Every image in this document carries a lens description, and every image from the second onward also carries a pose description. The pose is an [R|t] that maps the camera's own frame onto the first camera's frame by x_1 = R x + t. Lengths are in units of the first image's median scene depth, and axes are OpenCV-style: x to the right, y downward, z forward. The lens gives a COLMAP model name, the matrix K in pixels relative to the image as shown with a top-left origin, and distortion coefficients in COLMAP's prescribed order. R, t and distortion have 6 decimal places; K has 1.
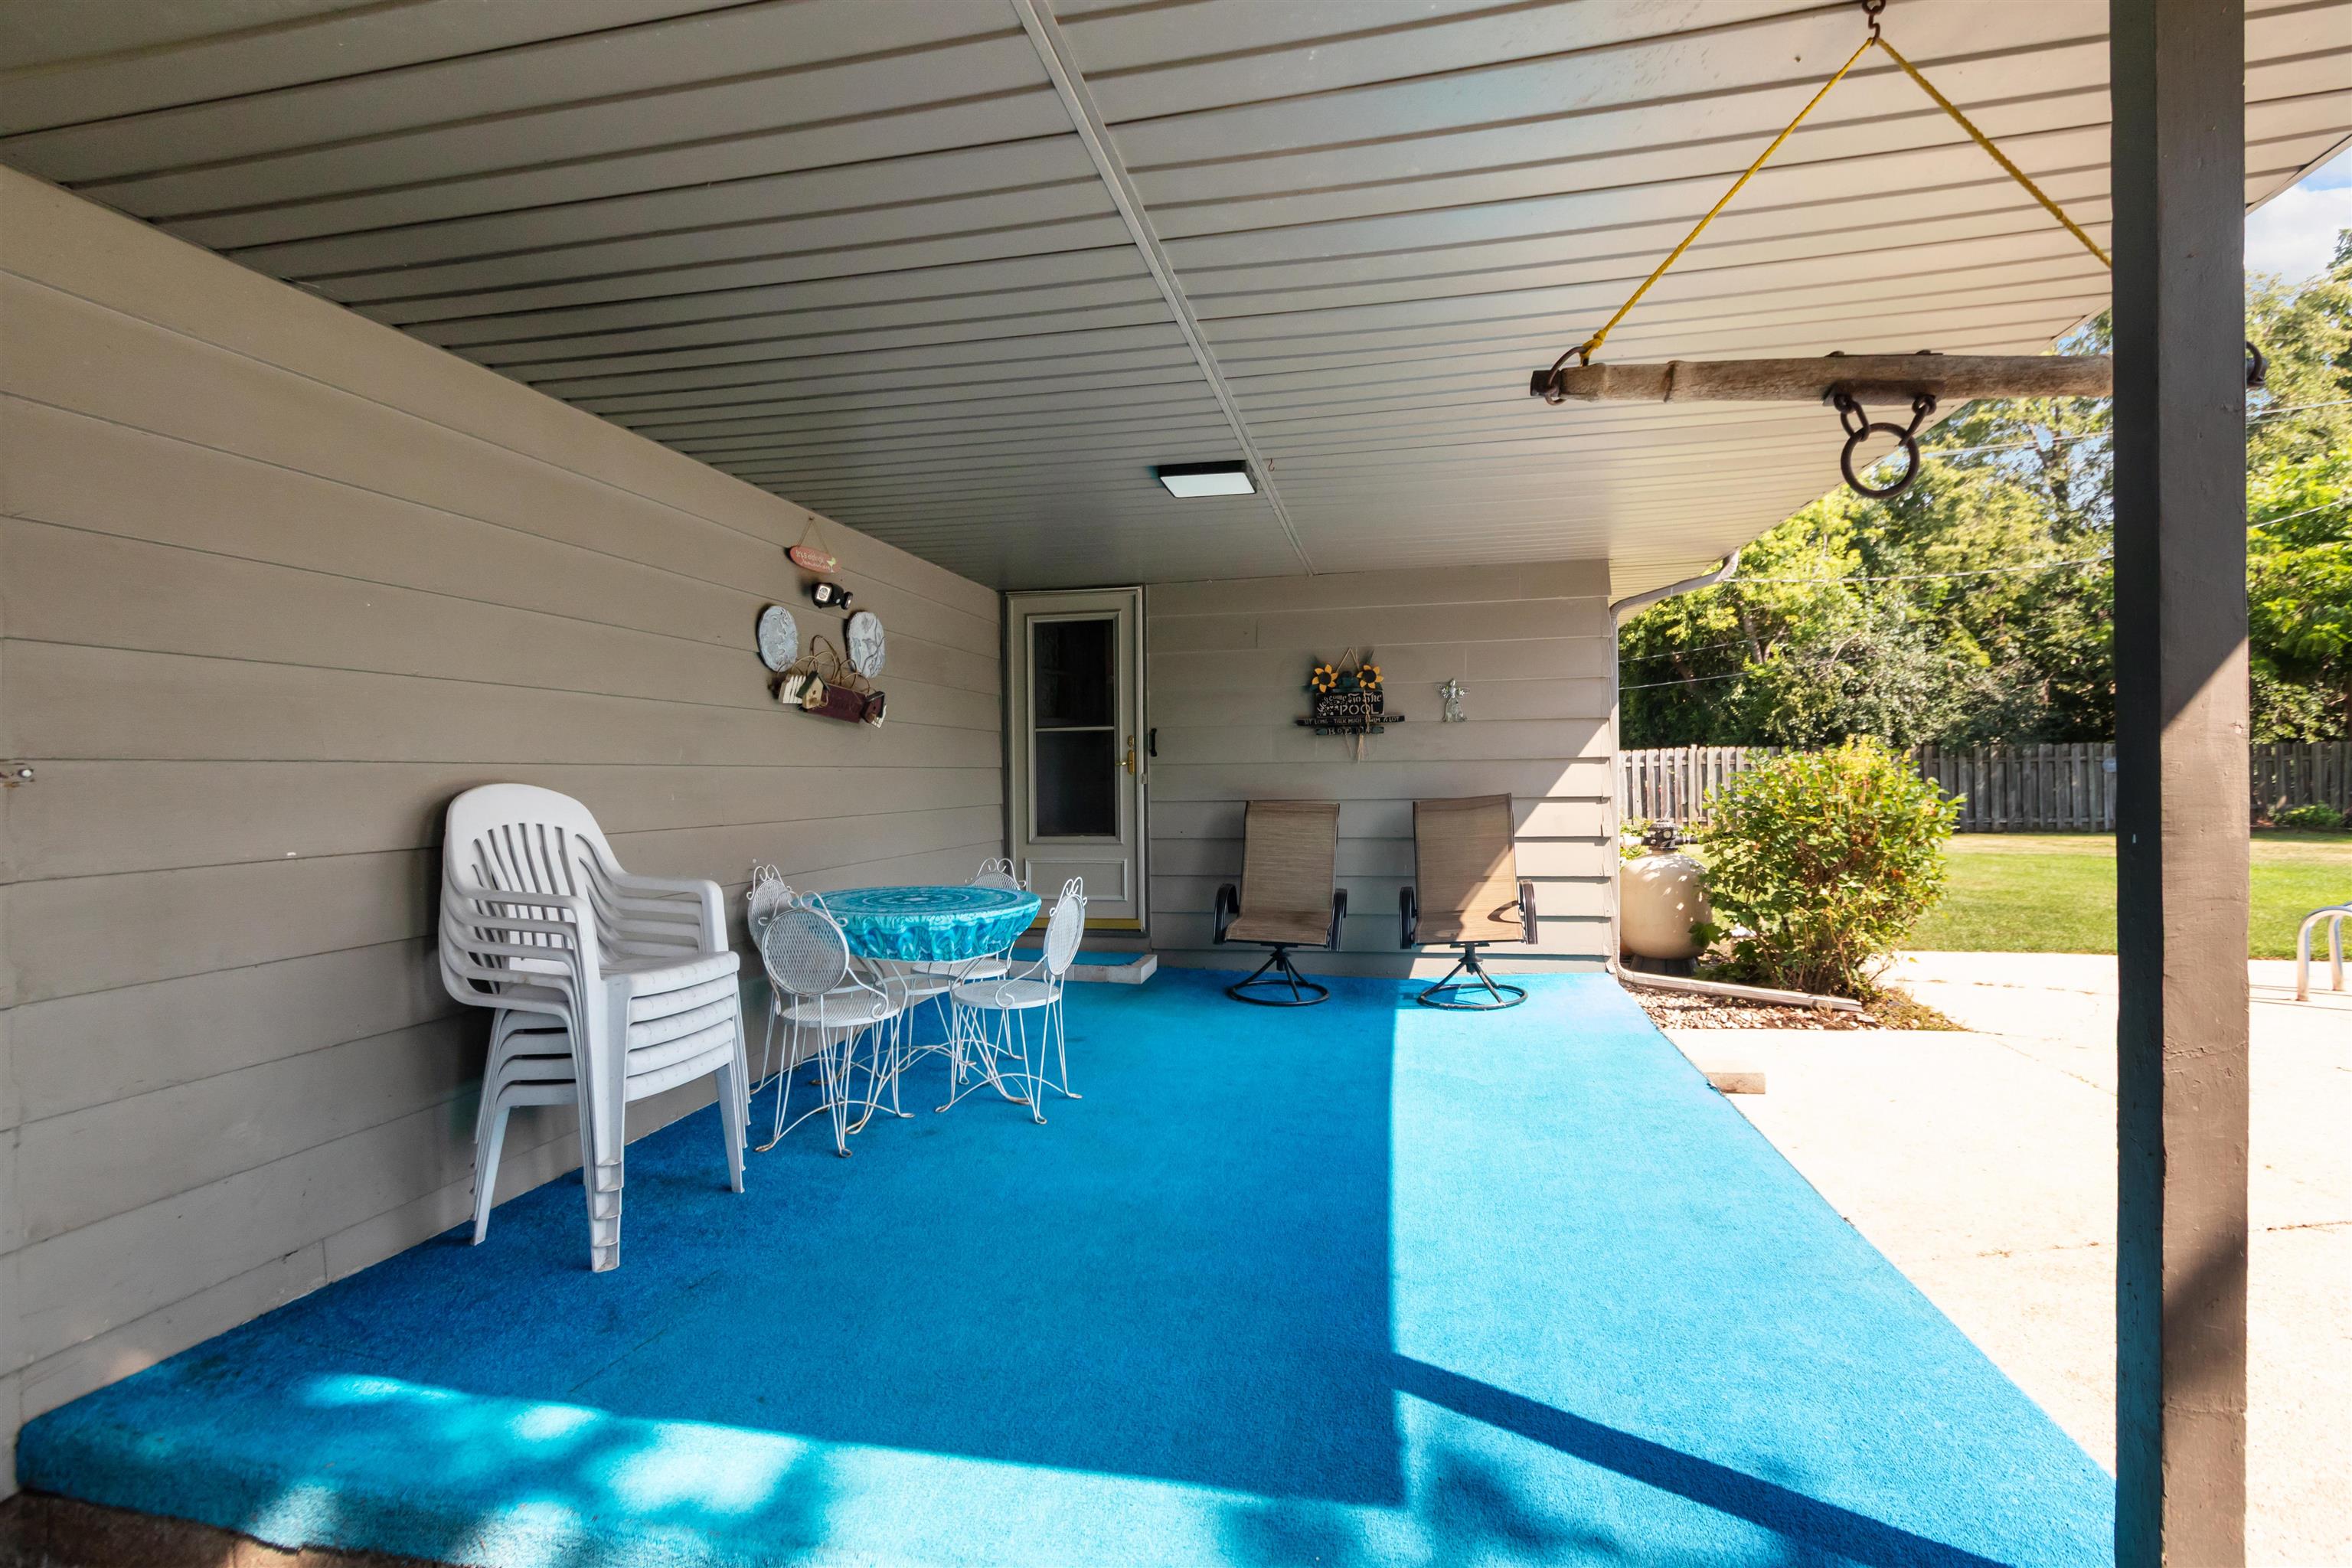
lens RADIAL K [[1087.4, 0, 1151.7], [0, 1087.4, 799.9], [0, 0, 1]] dist [0.007822, -0.003468]
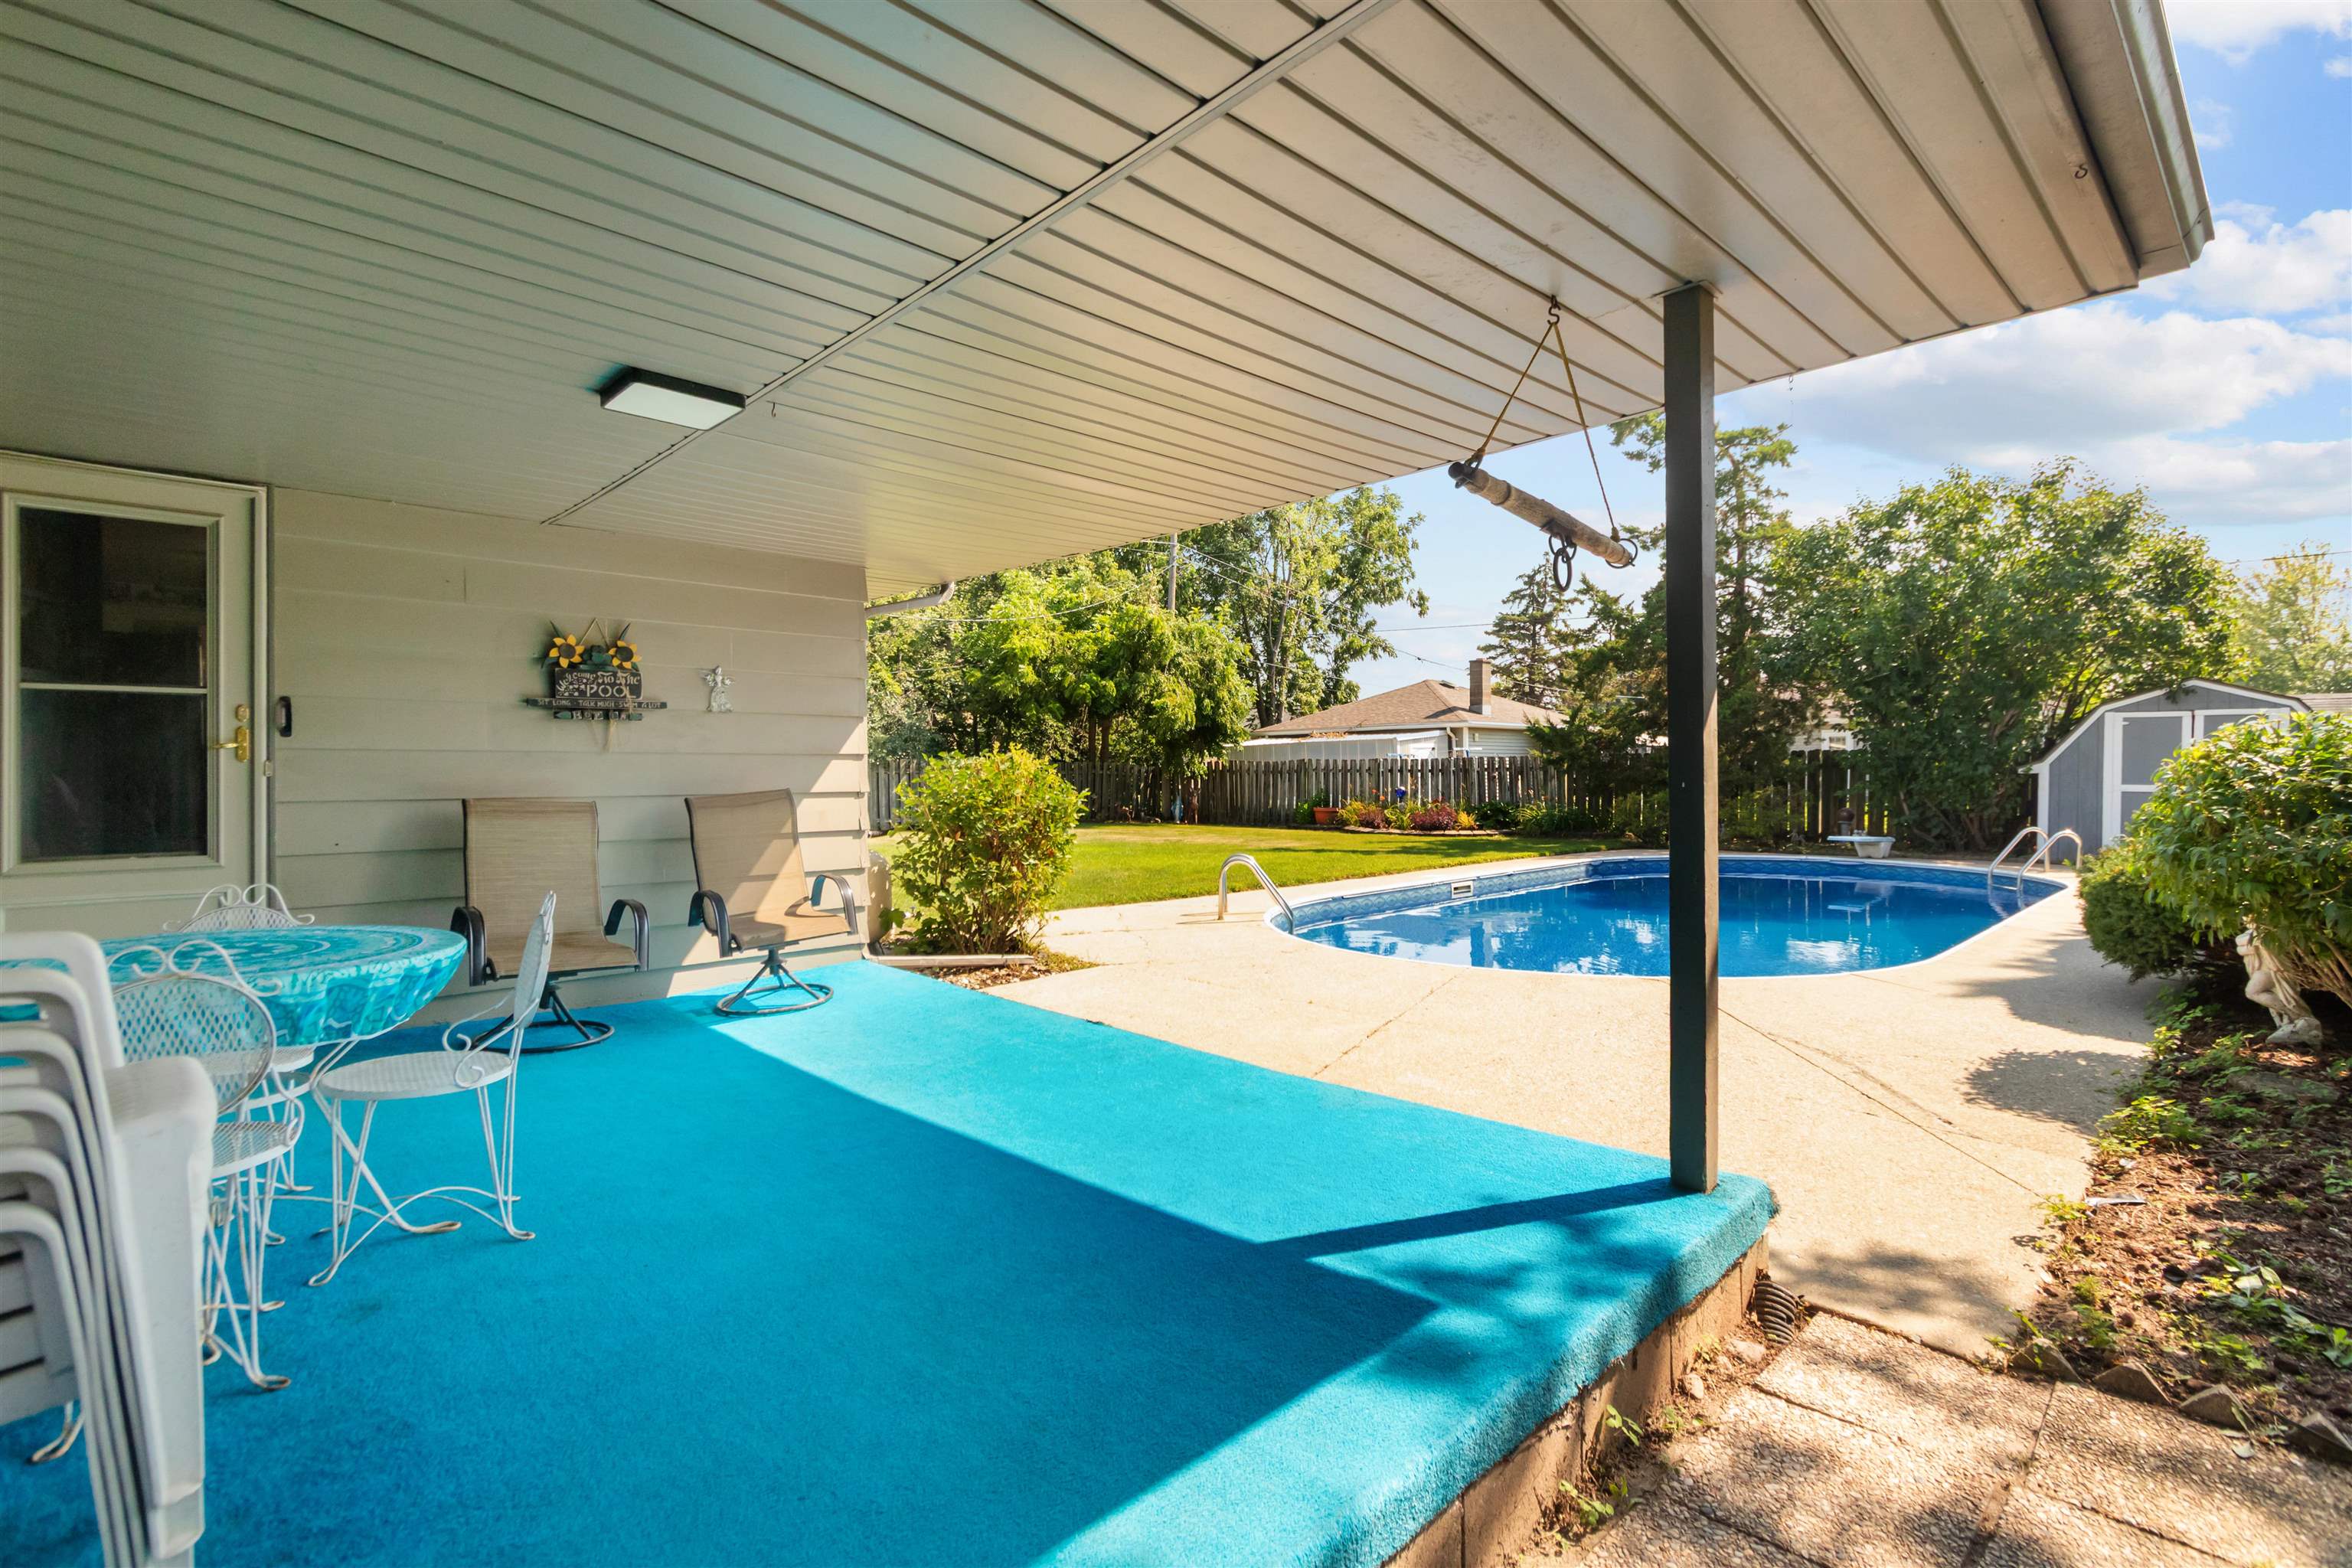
lens RADIAL K [[1087.4, 0, 1204.3], [0, 1087.4, 797.3], [0, 0, 1]] dist [0.007822, -0.003468]
pose [[0.544133, -0.004863, 0.838985, -0.281937], [0.014725, 0.999885, -0.003754, 0.010671], [-0.838870, 0.014397, 0.544142, 0.143544]]
